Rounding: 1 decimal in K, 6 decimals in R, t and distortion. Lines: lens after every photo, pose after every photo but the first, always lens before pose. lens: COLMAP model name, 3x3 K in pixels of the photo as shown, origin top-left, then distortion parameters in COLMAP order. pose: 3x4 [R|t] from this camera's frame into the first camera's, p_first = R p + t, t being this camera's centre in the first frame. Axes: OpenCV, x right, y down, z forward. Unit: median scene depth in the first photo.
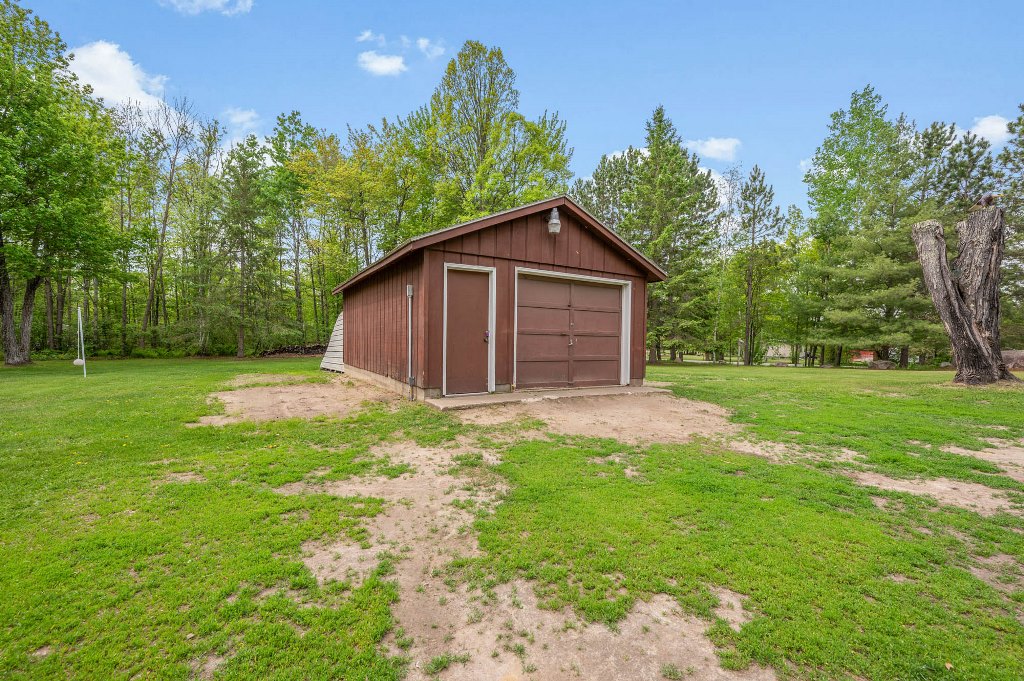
lens RADIAL K [[405.2, 0, 512.0], [0, 405.2, 340.5], [0, 0, 1]] dist [0.004987, 0.000110]
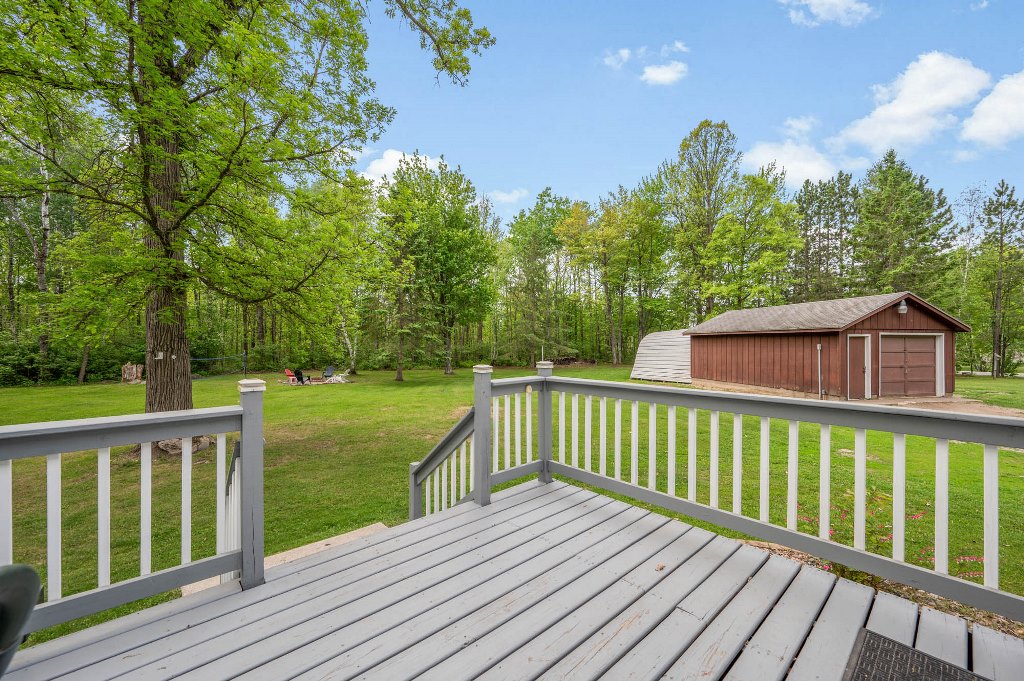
lens RADIAL K [[401.4, 0, 511.6], [0, 401.4, 337.0], [0, 0, 1]] dist [0.001187, 0.000240]
pose [[0.949766, -0.017475, -0.312471, -0.849896], [0.009773, 0.999609, -0.026198, -0.104706], [0.312807, 0.021828, 0.949566, -1.081251]]
